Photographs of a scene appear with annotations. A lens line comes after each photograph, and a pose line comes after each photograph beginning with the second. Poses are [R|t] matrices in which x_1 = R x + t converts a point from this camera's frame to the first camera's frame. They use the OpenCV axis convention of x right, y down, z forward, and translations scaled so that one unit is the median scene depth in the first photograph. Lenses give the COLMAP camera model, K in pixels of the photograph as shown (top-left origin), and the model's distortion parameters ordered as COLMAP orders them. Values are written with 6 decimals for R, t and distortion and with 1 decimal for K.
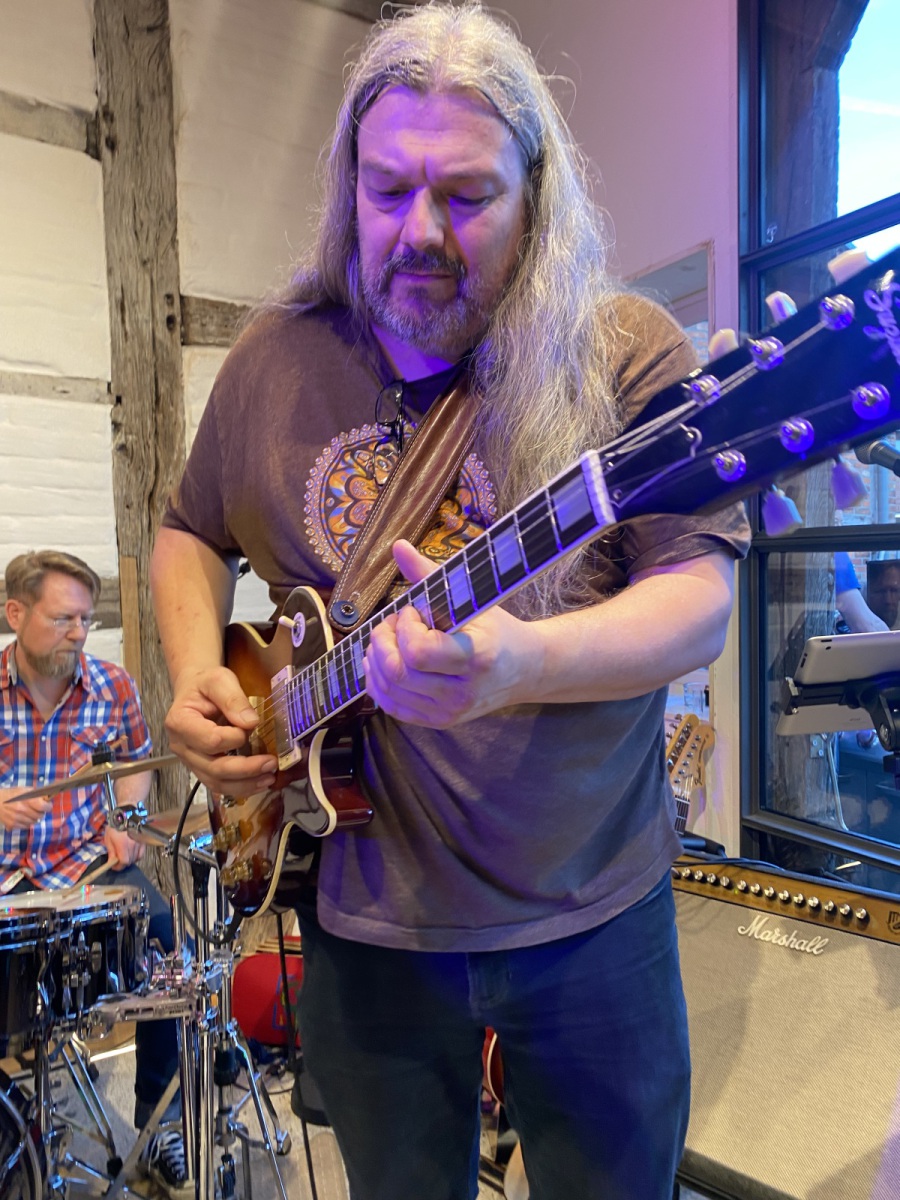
lens RADIAL K [[918.3, 0, 461.6], [0, 918.3, 586.0], [0, 0, 1]] dist [0.017074, -0.006519]
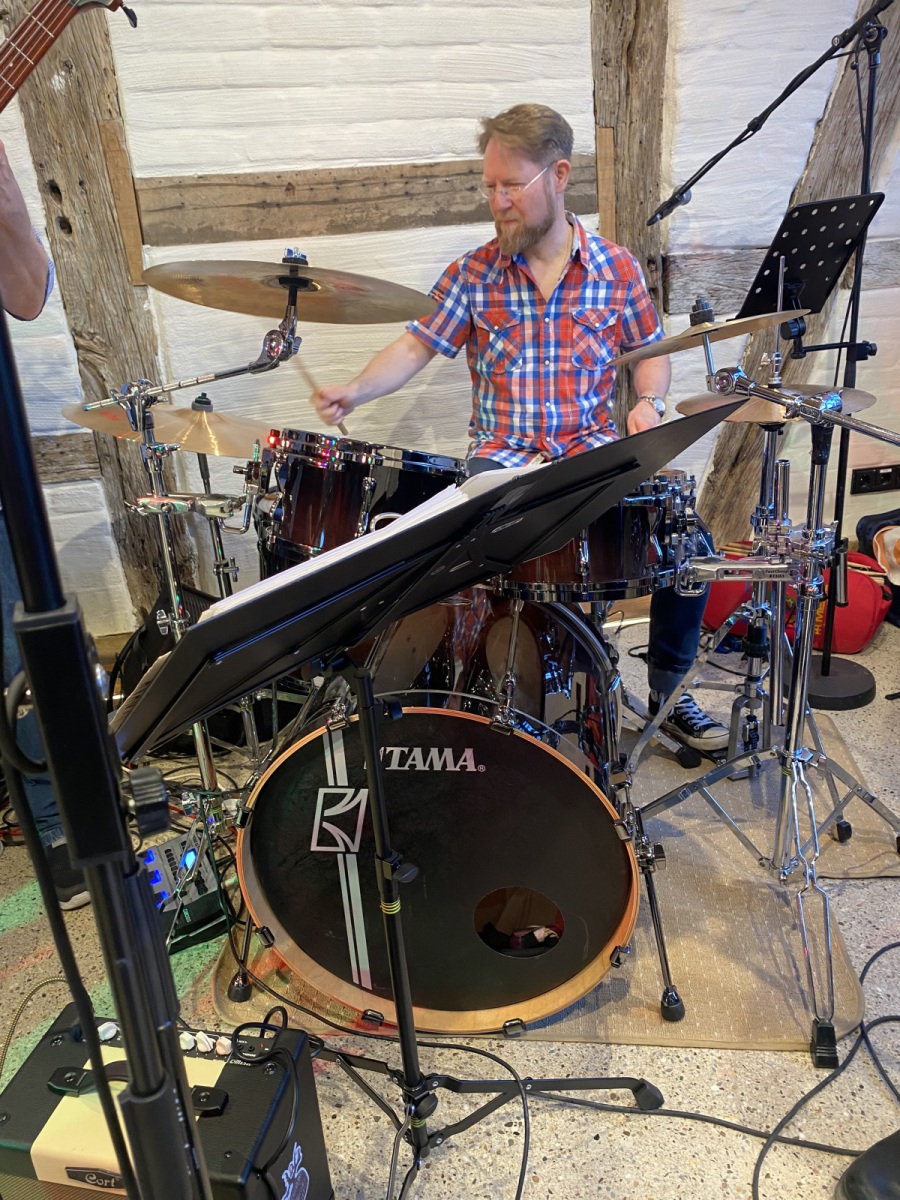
lens RADIAL K [[918.3, 0, 457.2], [0, 918.3, 584.7], [0, 0, 1]] dist [0.017074, -0.006519]
pose [[0.943536, 0.080714, -0.321288, -0.207564], [0.043069, 0.931743, 0.360554, 0.063497], [0.328459, -0.354033, 0.875657, 0.007934]]
